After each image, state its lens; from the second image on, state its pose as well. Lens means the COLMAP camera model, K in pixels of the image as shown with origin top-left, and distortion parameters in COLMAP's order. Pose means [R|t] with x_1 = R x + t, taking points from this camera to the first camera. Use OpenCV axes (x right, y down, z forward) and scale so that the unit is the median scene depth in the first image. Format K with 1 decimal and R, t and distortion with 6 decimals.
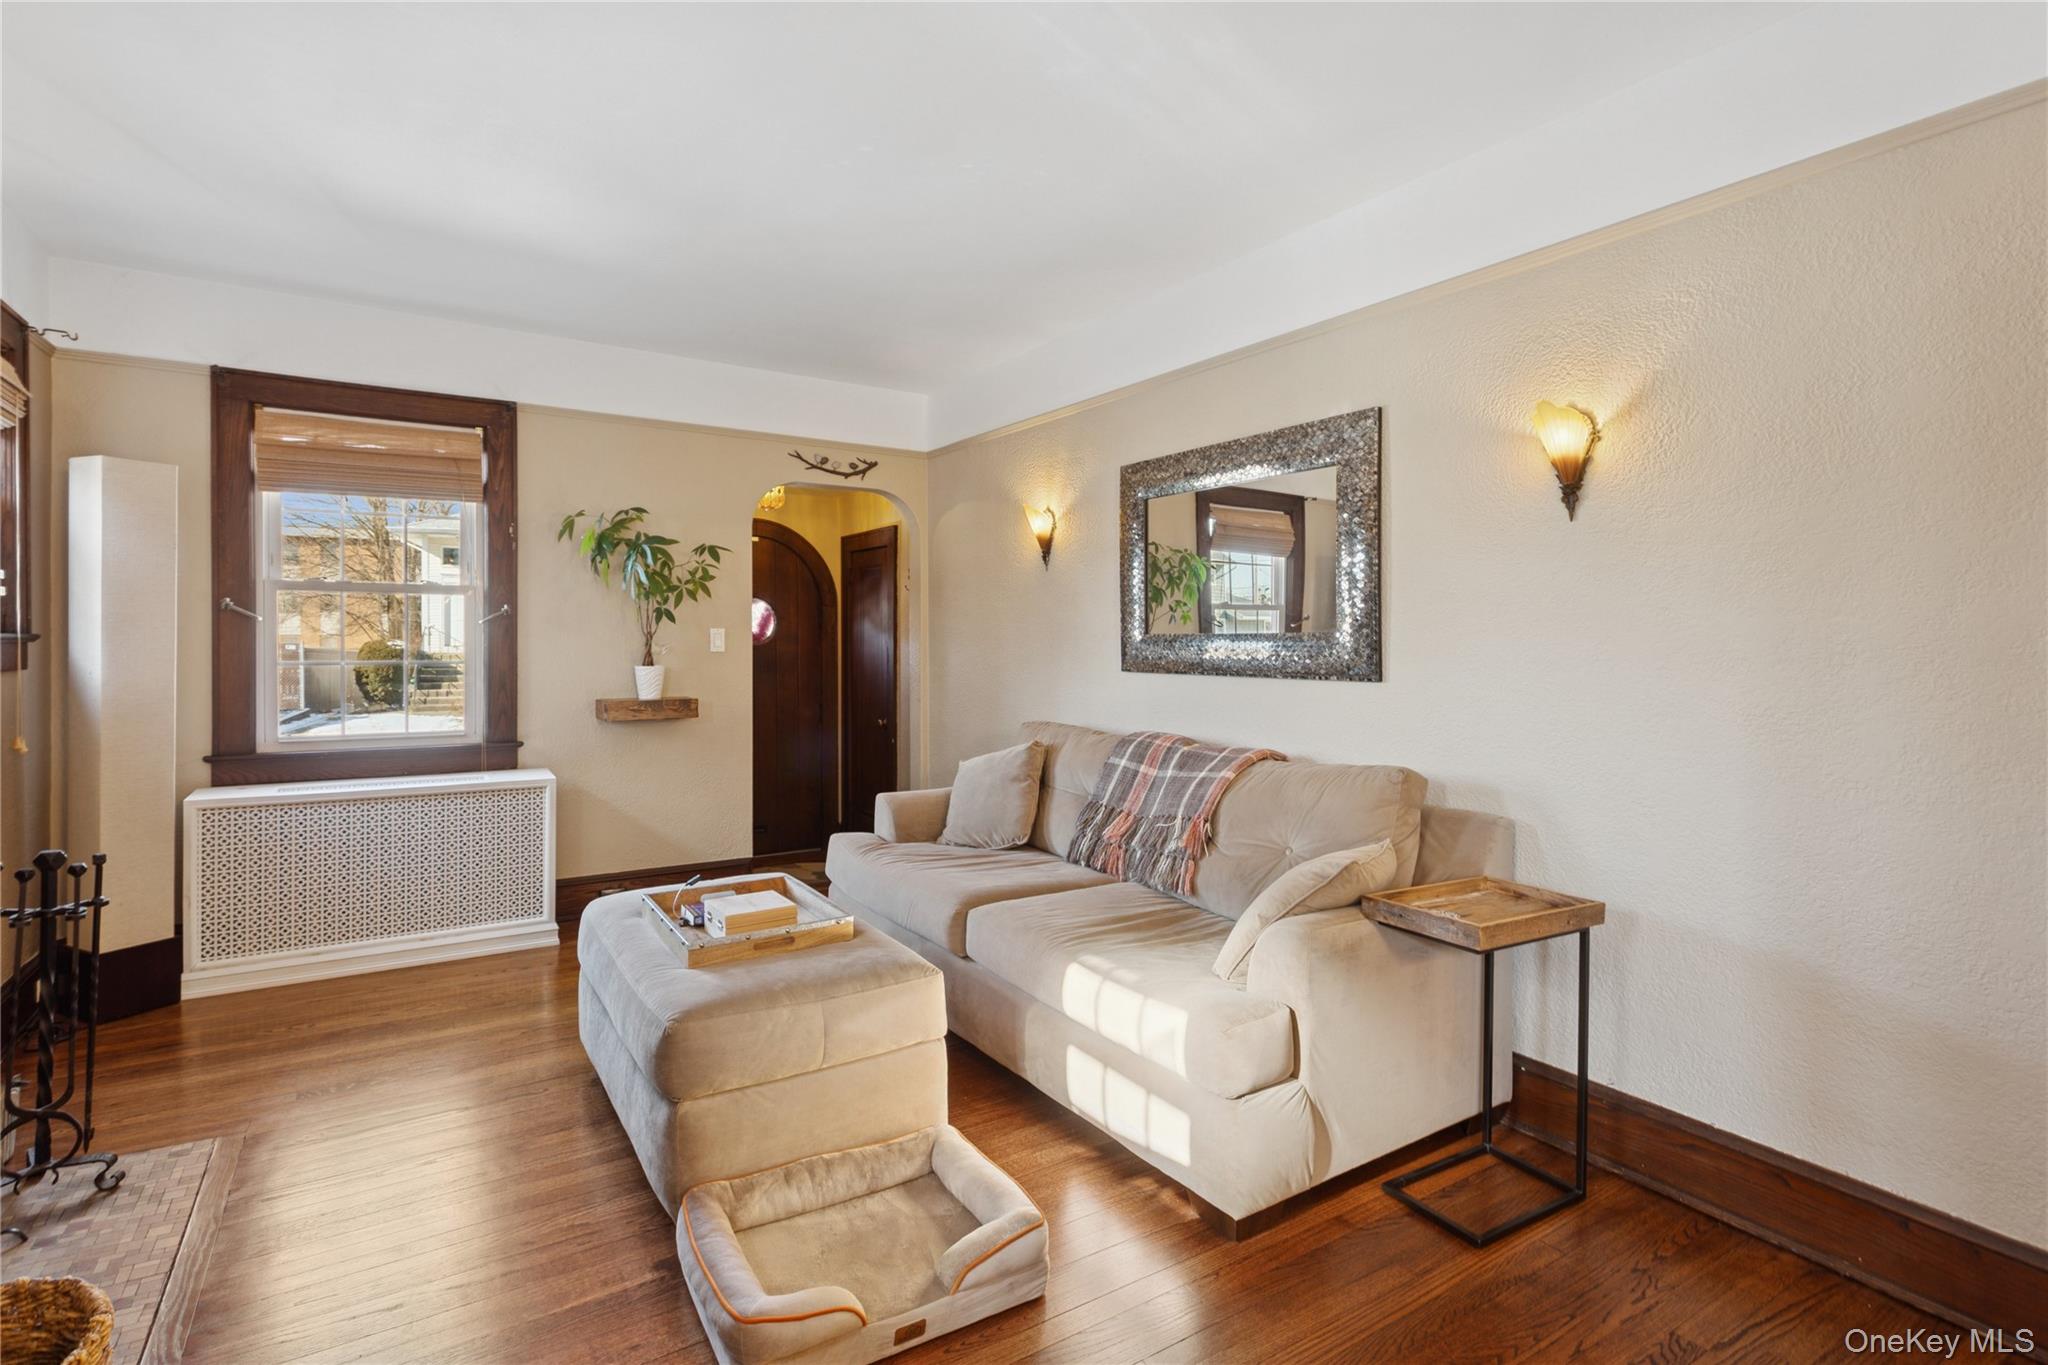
lens RADIAL K [[1004.4, 0, 1045.2], [0, 1004.4, 643.4], [0, 0, 1]] dist [-0.000885, 0.000257]
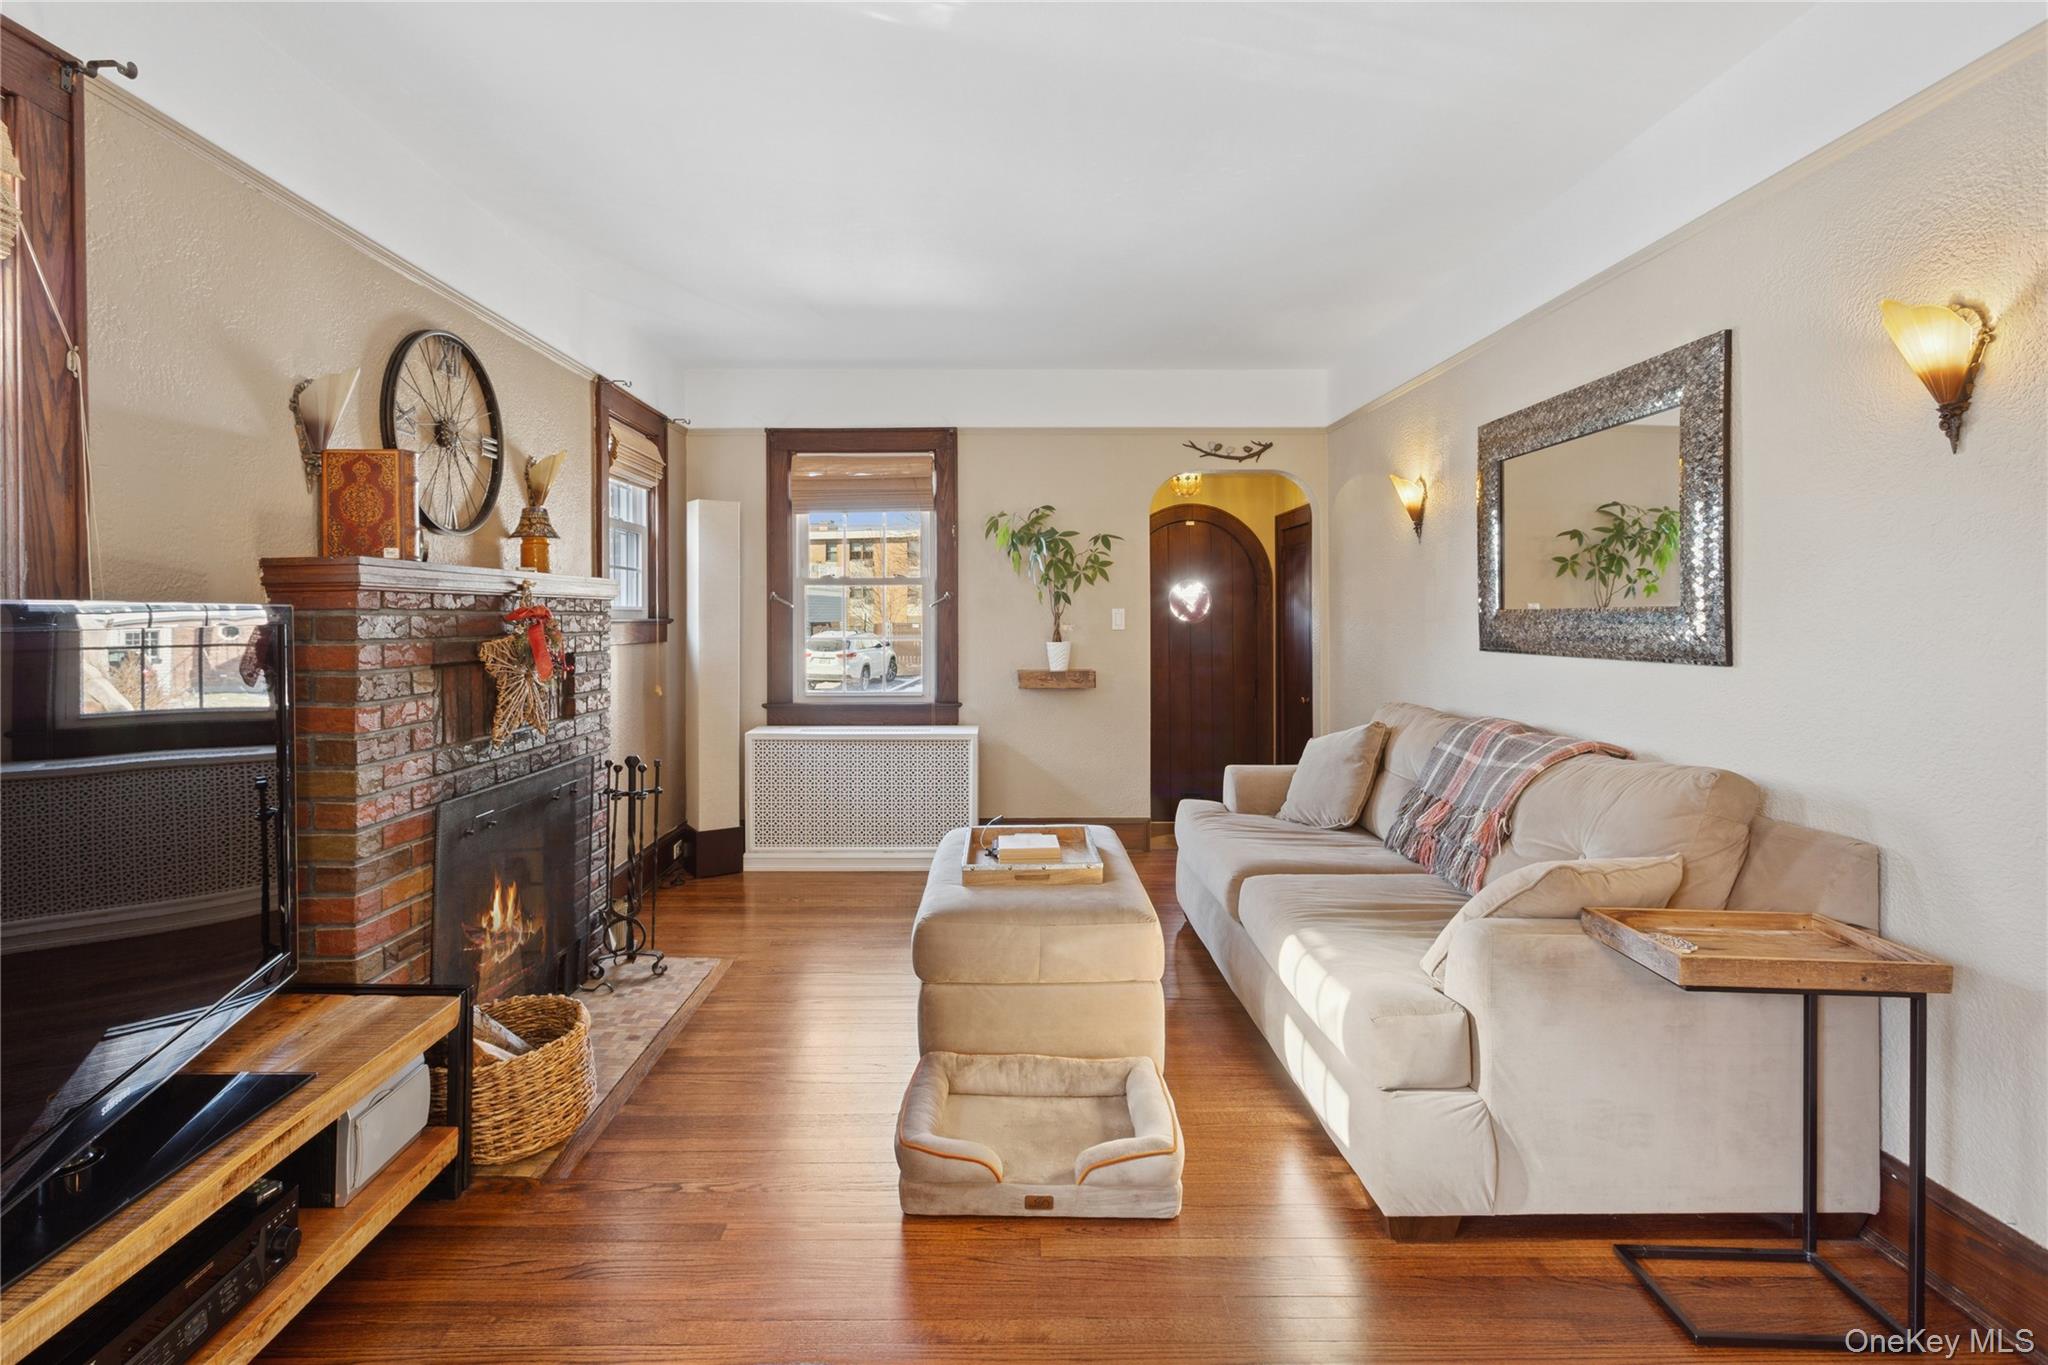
lens RADIAL K [[1013.8, 0, 997.3], [0, 1013.8, 615.4], [0, 0, 1]] dist [-0.001189, 0.000306]
pose [[0.832445, -0.008503, -0.554042, 0.233550], [0.005411, 0.999959, -0.007216, -0.000049], [0.554081, 0.003009, 0.832457, -0.012830]]
